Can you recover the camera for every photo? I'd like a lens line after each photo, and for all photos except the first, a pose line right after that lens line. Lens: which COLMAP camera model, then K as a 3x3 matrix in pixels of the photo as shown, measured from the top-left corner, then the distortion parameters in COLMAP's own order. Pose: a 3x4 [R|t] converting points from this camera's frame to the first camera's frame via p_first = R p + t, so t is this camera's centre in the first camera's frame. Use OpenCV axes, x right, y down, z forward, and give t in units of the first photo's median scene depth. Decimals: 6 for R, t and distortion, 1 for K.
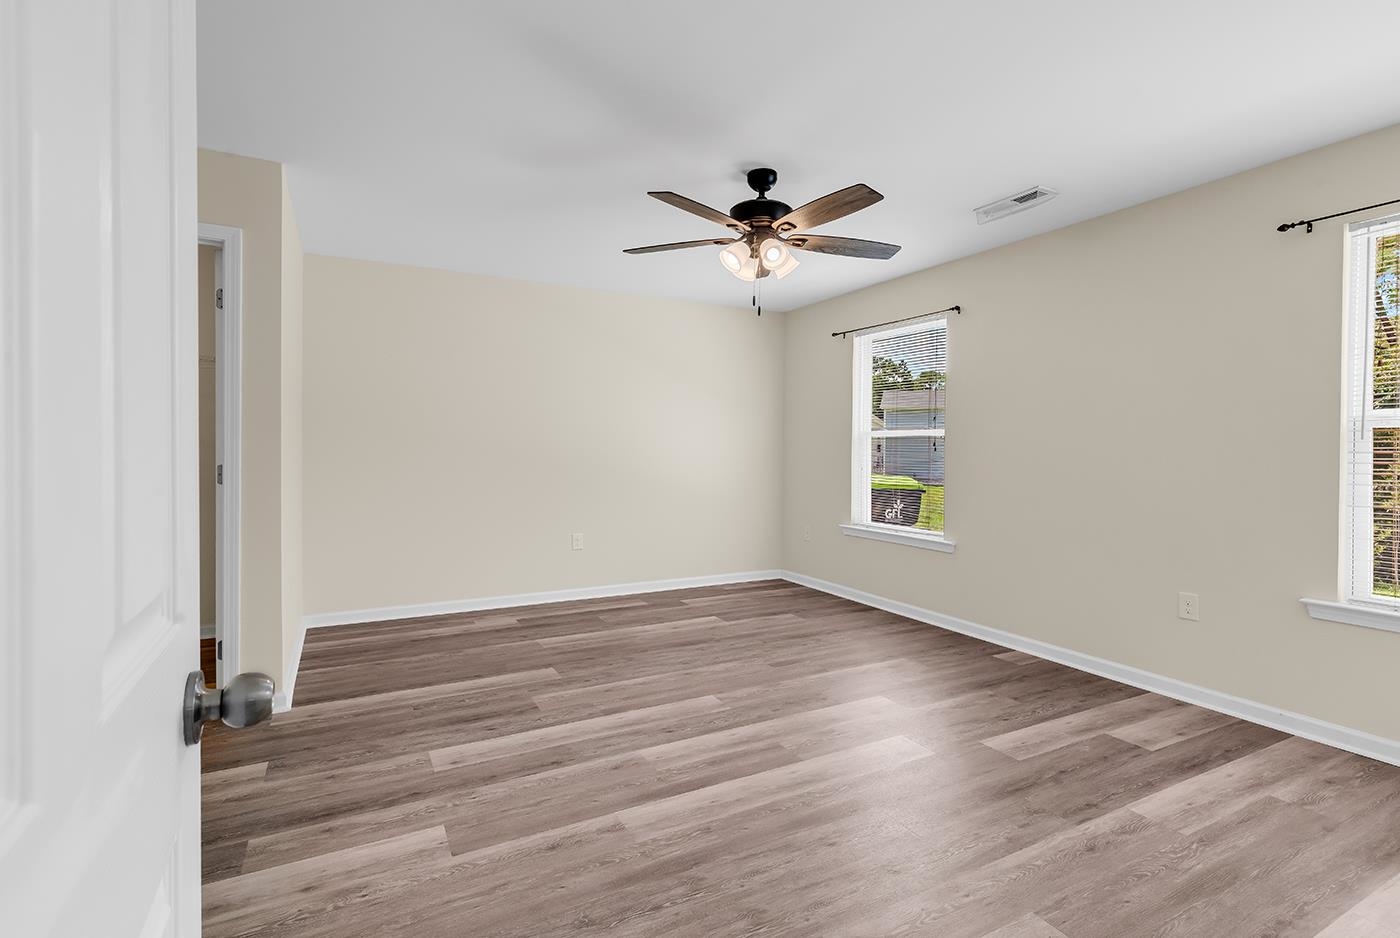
lens RADIAL K [[642.6, 0, 702.4], [0, 642.6, 466.4], [0, 0, 1]] dist [0.005355, 0.000335]
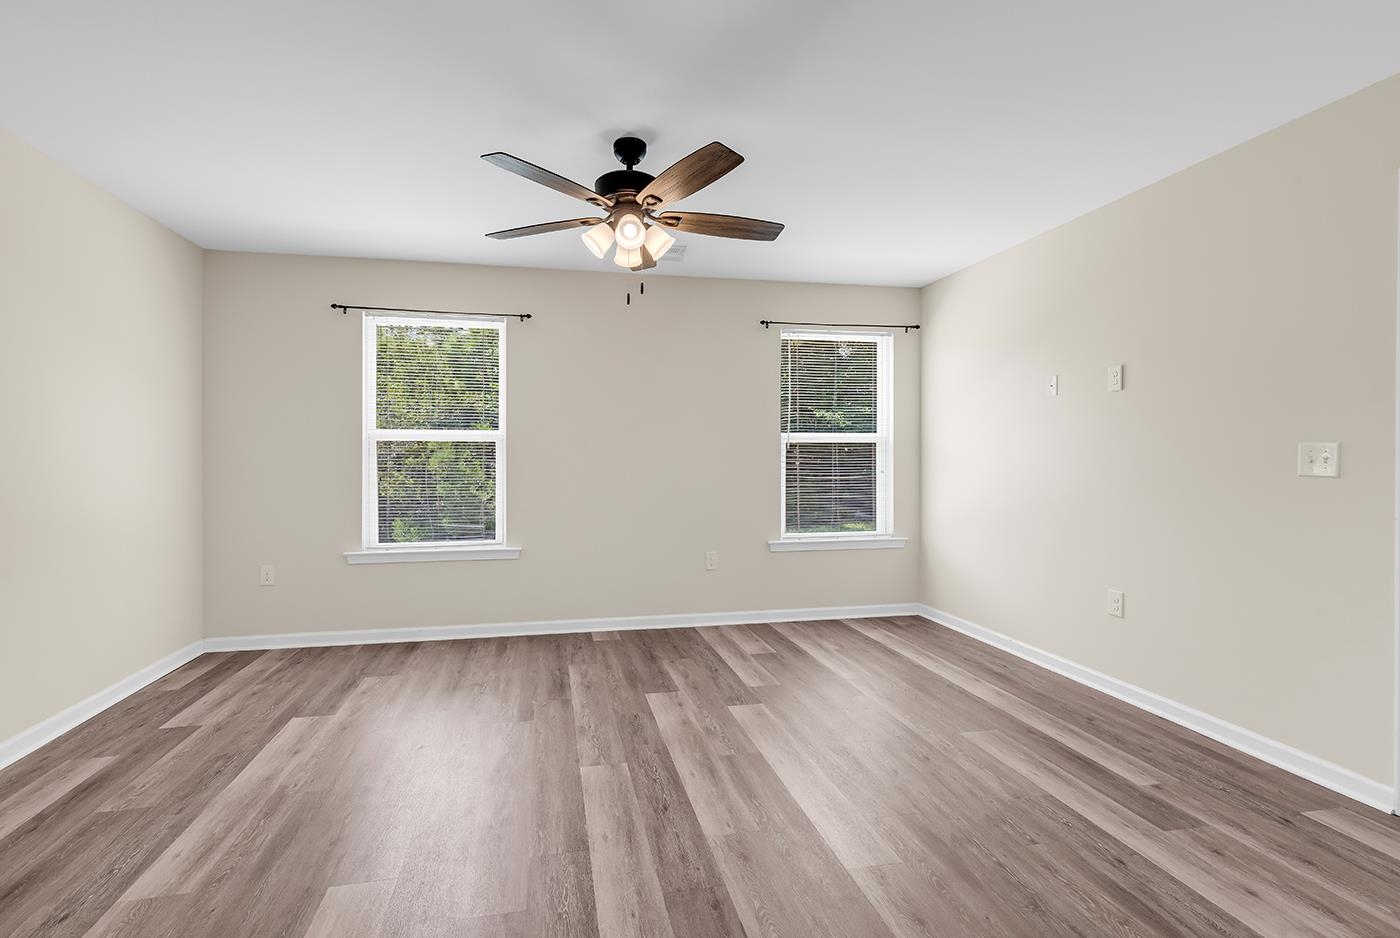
lens RADIAL K [[642.6, 0, 695.3], [0, 642.6, 462.5], [0, 0, 1]] dist [0.005355, 0.000335]
pose [[0.295277, -0.015826, 0.955281, -0.685269], [0.024462, 0.999660, 0.009000, -0.023988], [-0.955099, 0.020710, 0.295564, 0.611716]]
